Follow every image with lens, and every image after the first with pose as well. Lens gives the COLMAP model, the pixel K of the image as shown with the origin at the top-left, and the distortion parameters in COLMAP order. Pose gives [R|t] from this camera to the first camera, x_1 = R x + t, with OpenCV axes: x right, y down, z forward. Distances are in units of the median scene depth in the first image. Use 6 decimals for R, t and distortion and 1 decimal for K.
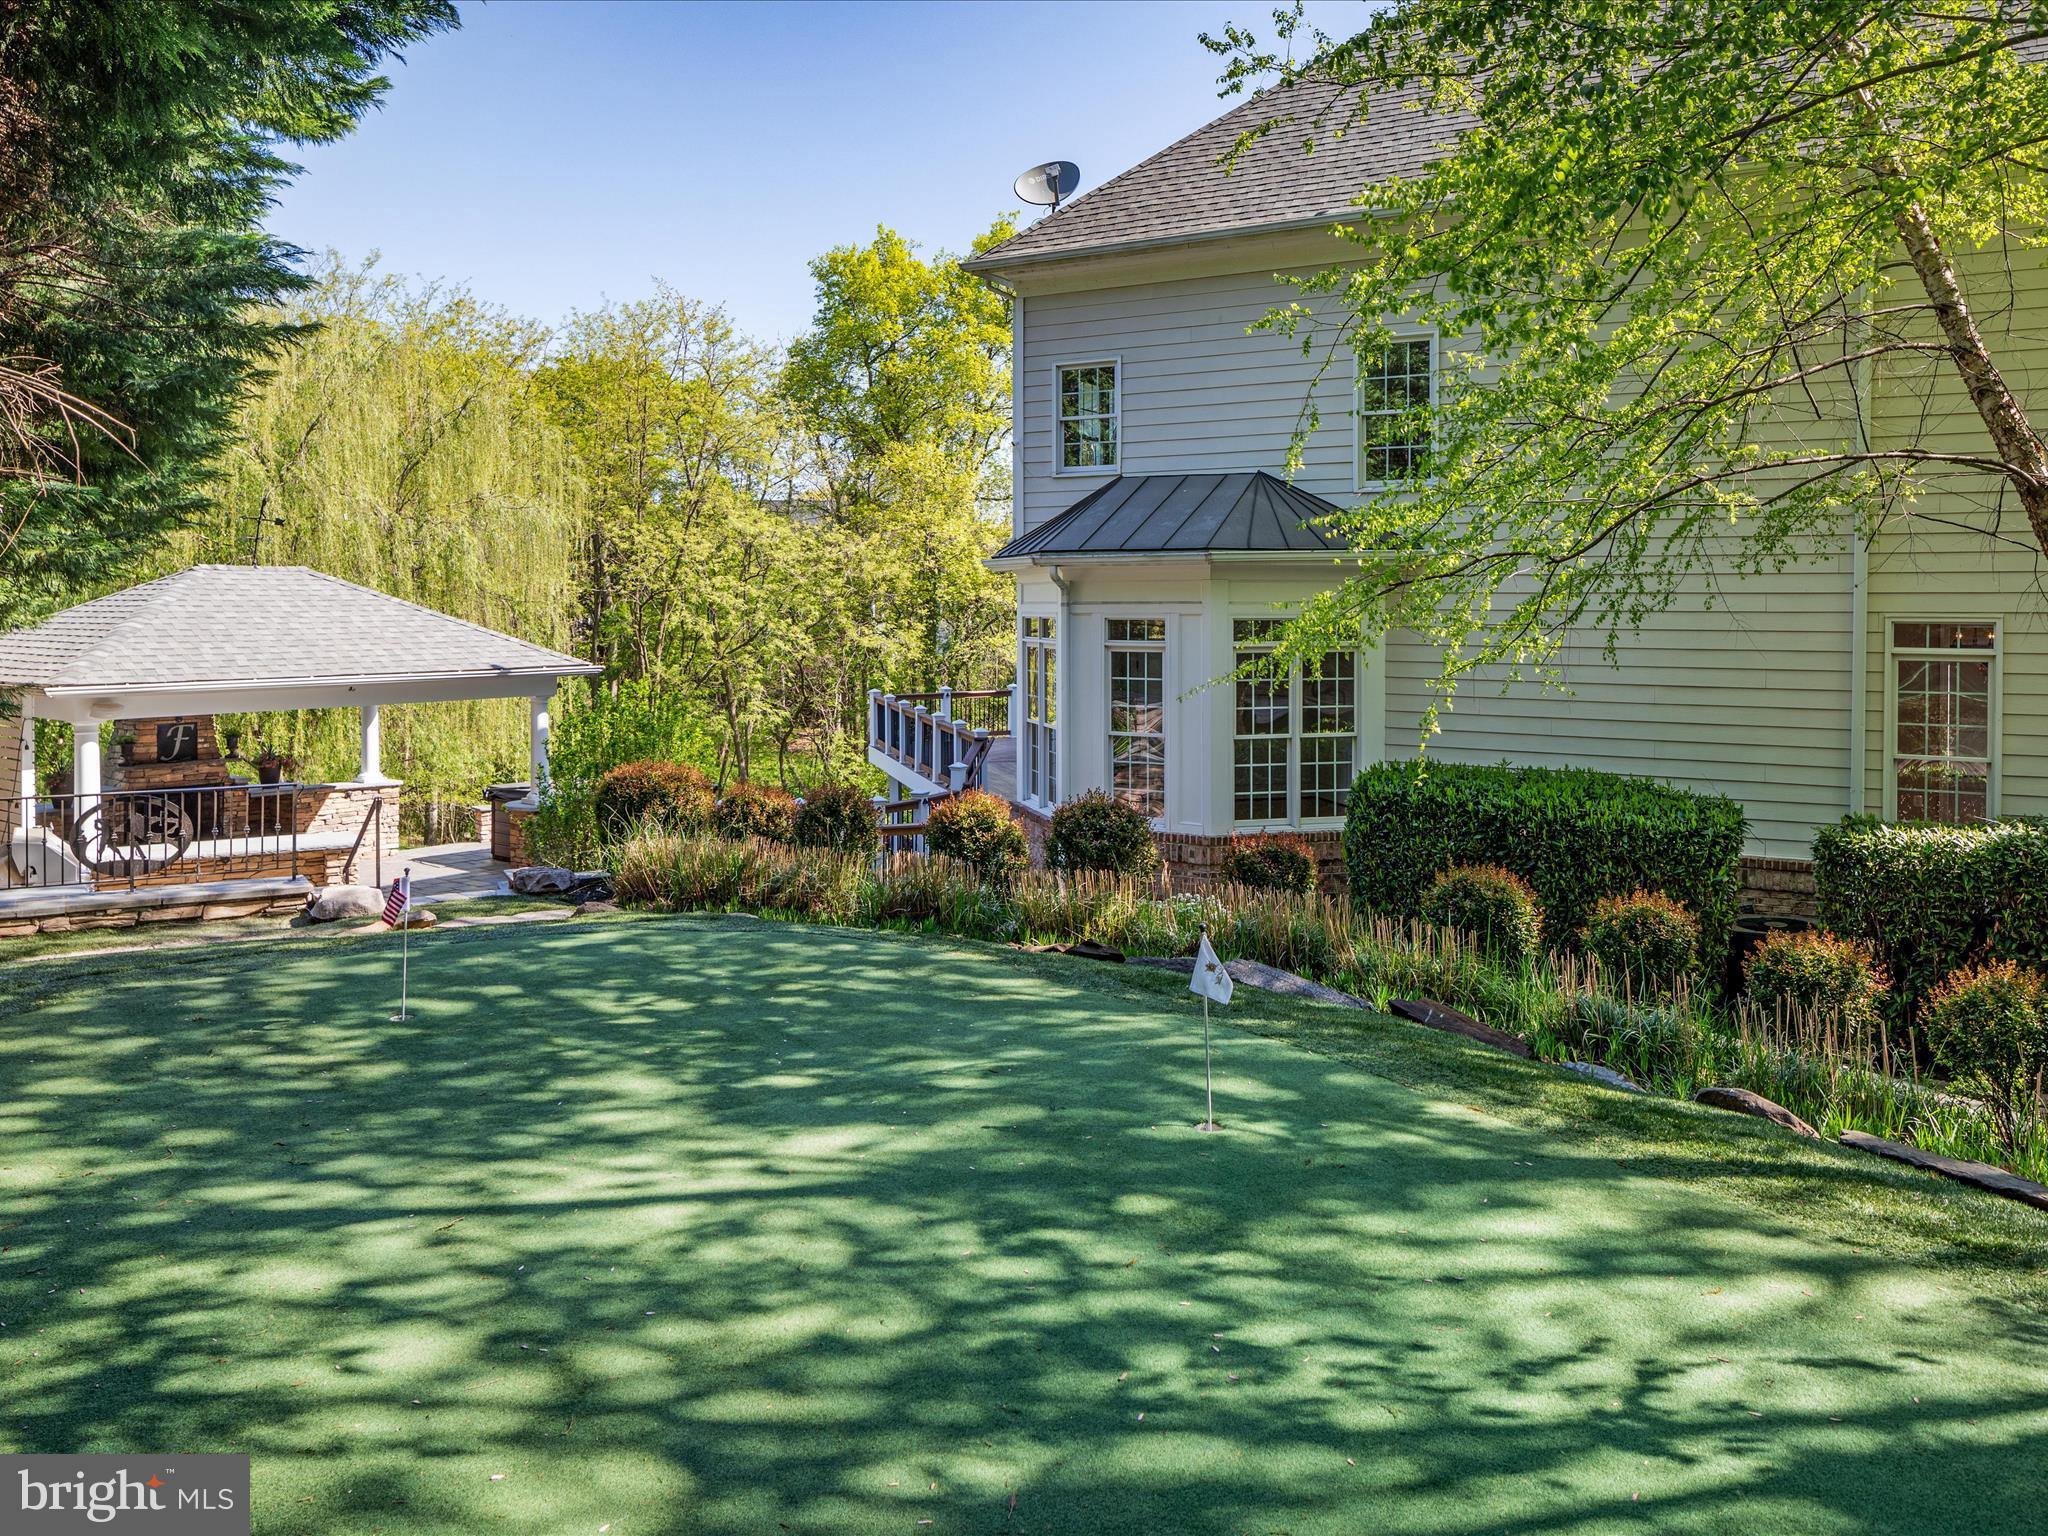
lens RADIAL K [[1929.8, 0, 1024.0], [0, 1929.8, 768.0], [0, 0, 1]] dist [-0.010084, -0.013612]
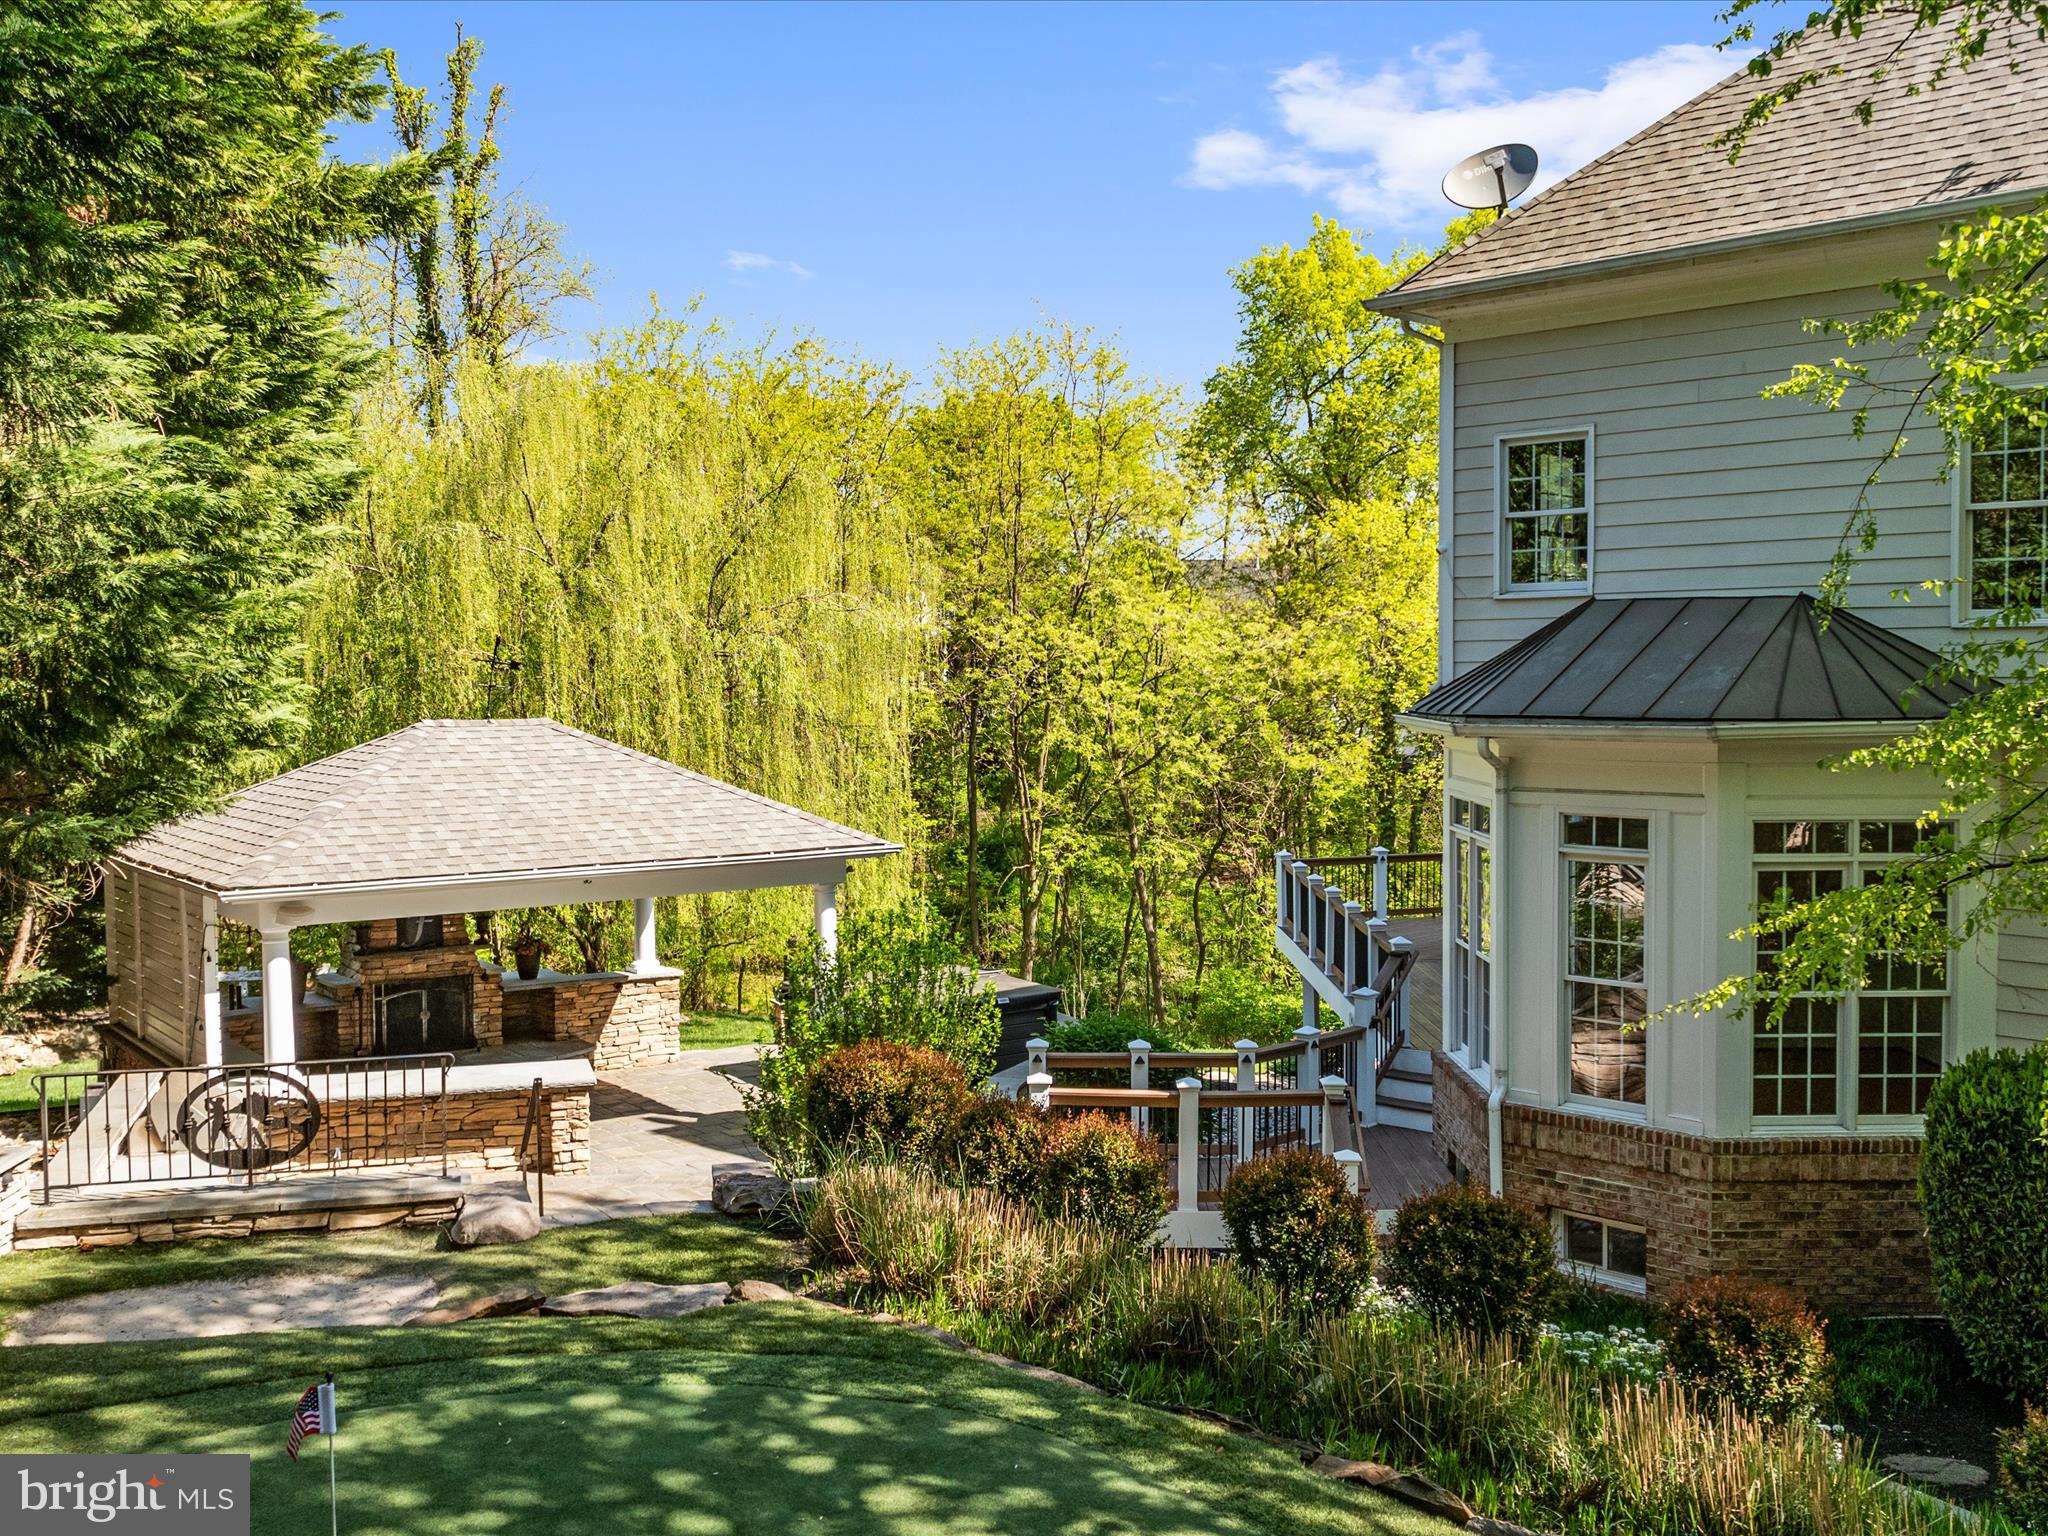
lens RADIAL K [[2107.8, 0, 1026.3], [0, 2107.8, 812.5], [0, 0, 1]] dist [0.007838, -0.096982]
pose [[0.960382, 0.012819, -0.278391, 0.063886], [-0.003761, 0.999447, 0.033046, -0.095087], [0.278660, -0.030690, 0.959899, 0.208729]]
